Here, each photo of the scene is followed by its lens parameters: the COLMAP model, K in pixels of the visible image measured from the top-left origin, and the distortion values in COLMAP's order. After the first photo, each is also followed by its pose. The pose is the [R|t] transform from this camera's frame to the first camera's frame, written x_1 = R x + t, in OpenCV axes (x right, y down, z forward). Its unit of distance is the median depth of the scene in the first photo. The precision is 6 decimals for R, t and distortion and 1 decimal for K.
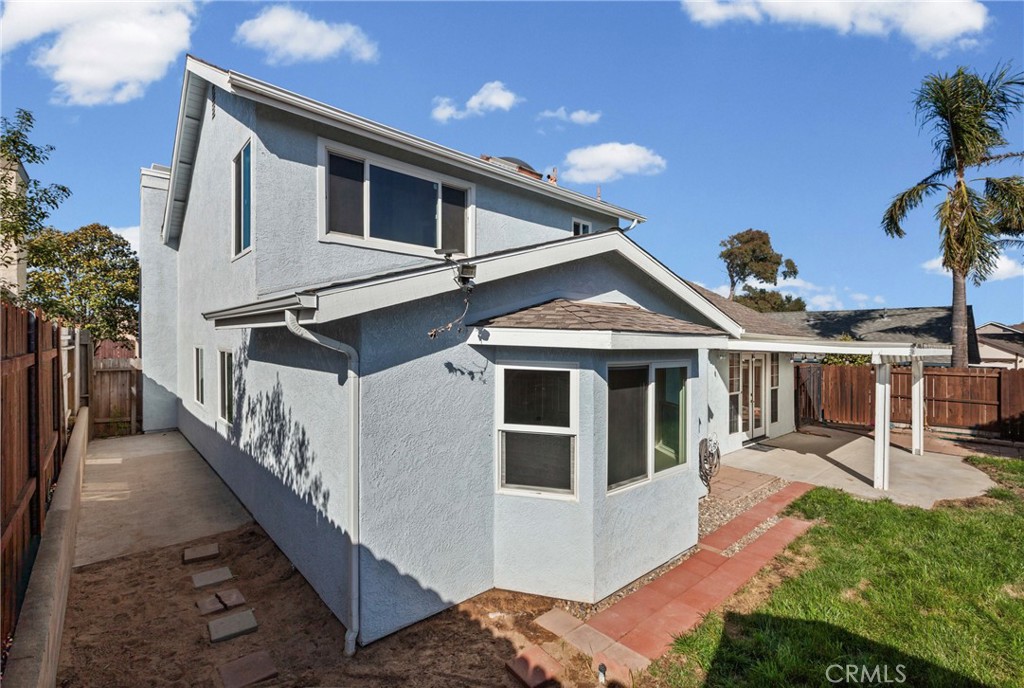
lens RADIAL K [[464.1, 0, 513.0], [0, 464.1, 344.2], [0, 0, 1]] dist [-0.009268, 0.001325]
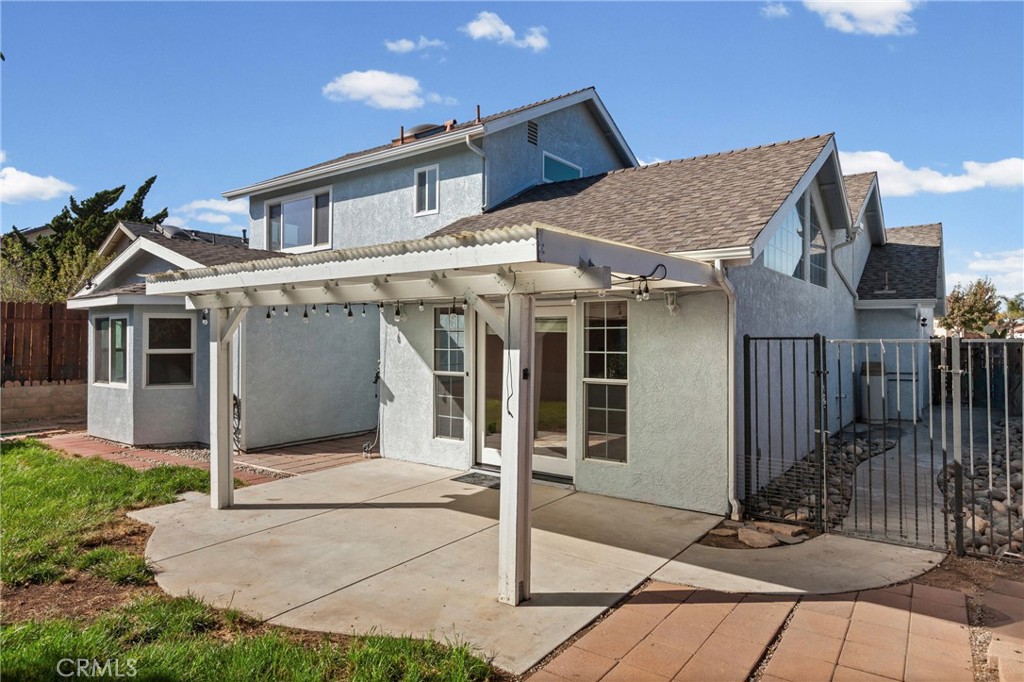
lens RADIAL K [[608.3, 0, 512.6], [0, 608.3, 336.7], [0, 0, 1]] dist [-0.003341, -0.000864]
pose [[0.206104, -0.015759, -0.978403, 2.890441], [0.002688, 0.999876, -0.015538, 0.157076], [0.978526, 0.000572, 0.206120, 2.058487]]
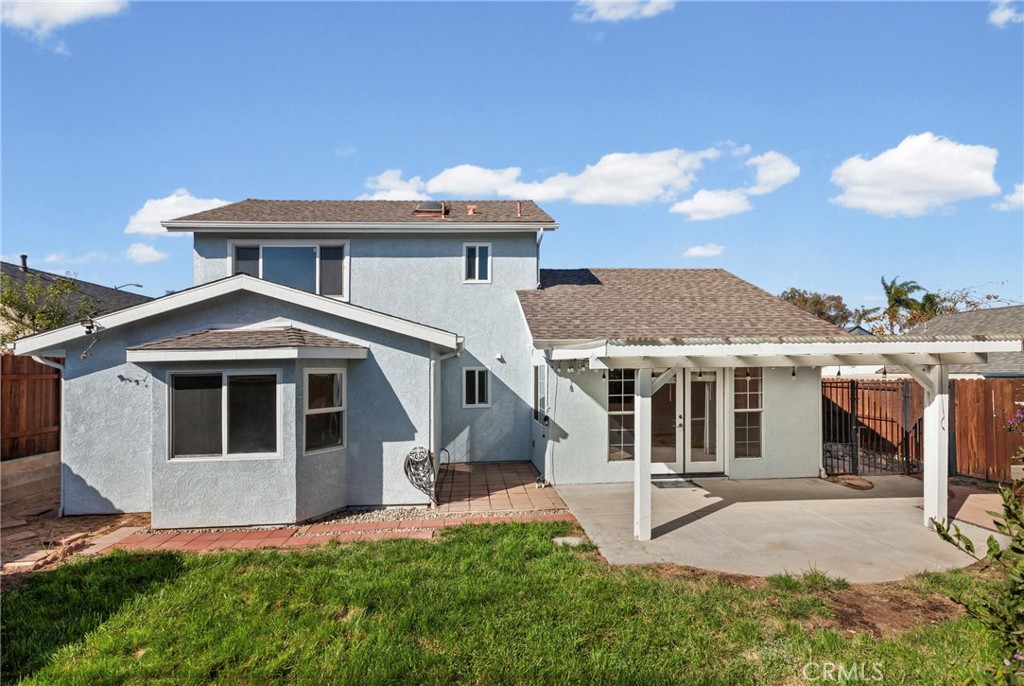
lens RADIAL K [[464.1, 0, 501.9], [0, 464.1, 377.5], [0, 0, 1]] dist [-0.009268, 0.001325]
pose [[0.779653, -0.022822, -0.625795, 1.867663], [0.028445, 0.999595, -0.001015, 0.083504], [0.625565, -0.017009, 0.779987, 0.483760]]
